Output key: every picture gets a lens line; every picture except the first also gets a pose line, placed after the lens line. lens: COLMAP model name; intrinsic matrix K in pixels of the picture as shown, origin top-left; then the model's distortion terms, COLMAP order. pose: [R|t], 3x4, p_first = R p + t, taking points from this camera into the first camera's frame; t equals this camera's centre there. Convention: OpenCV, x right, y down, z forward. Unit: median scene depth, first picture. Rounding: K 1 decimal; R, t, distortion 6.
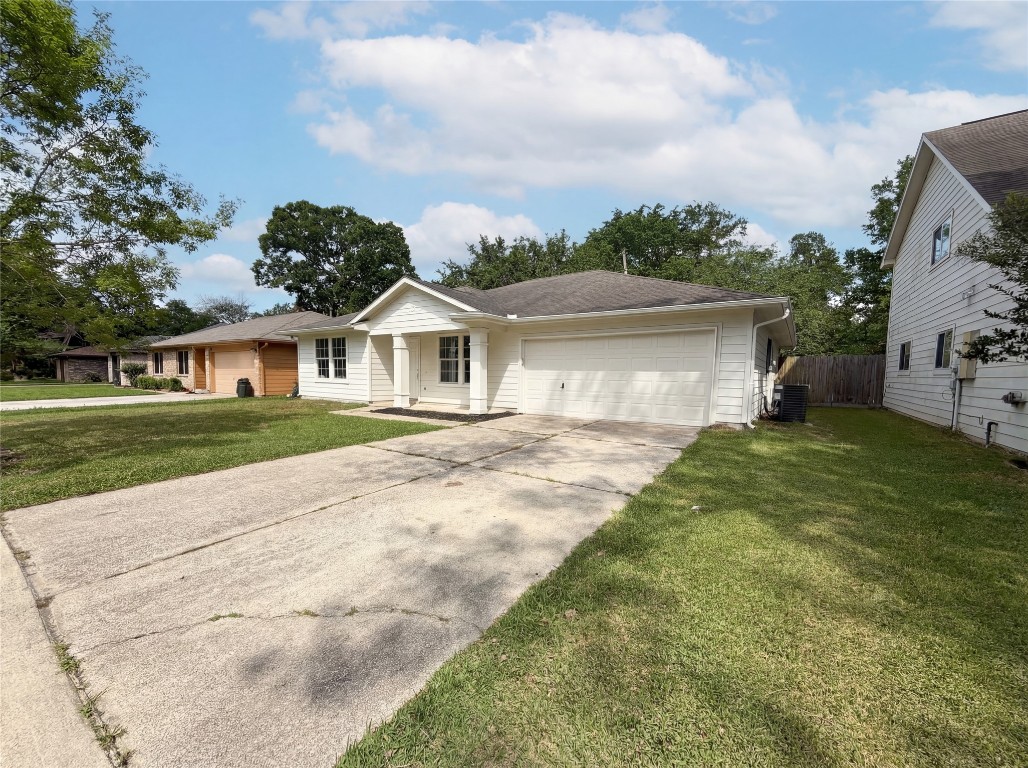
lens RADIAL K [[408.5, 0, 510.8], [0, 408.5, 384.1], [0, 0, 1]] dist [-0.001548, 0.000075]
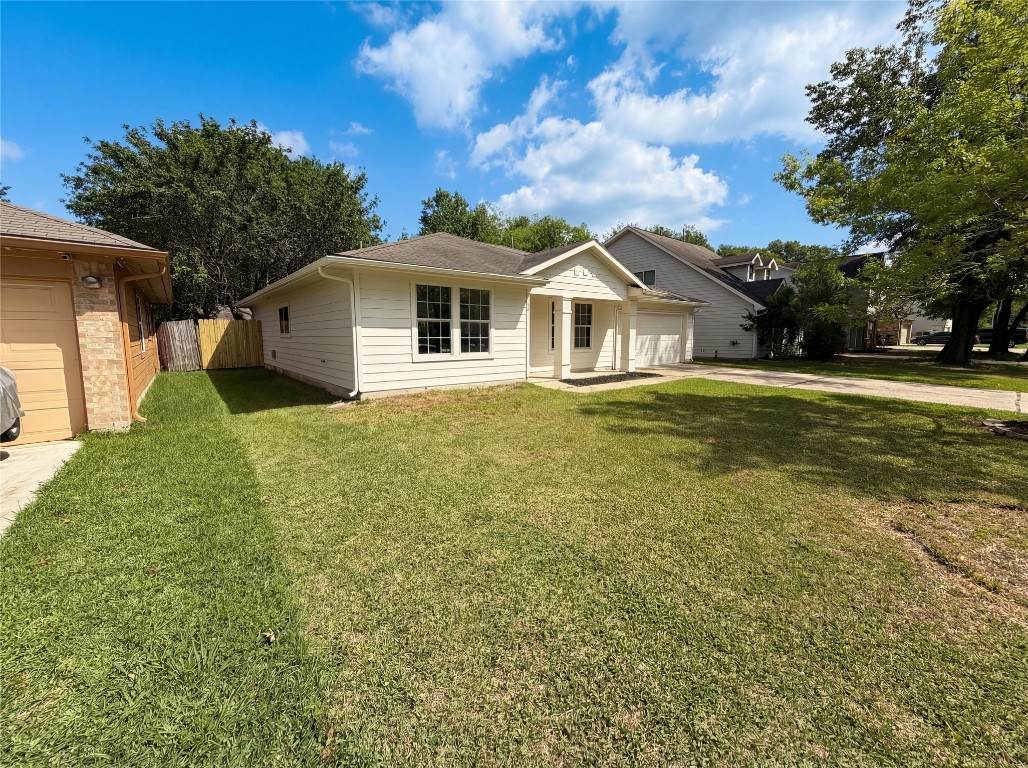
lens RADIAL K [[408.5, 0, 510.8], [0, 408.5, 384.1], [0, 0, 1]] dist [-0.001548, 0.000075]
pose [[0.281388, -0.121357, 0.951889, -1.028452], [0.036609, 0.992606, 0.115726, -0.037136], [-0.958896, 0.002283, 0.283750, 0.756185]]
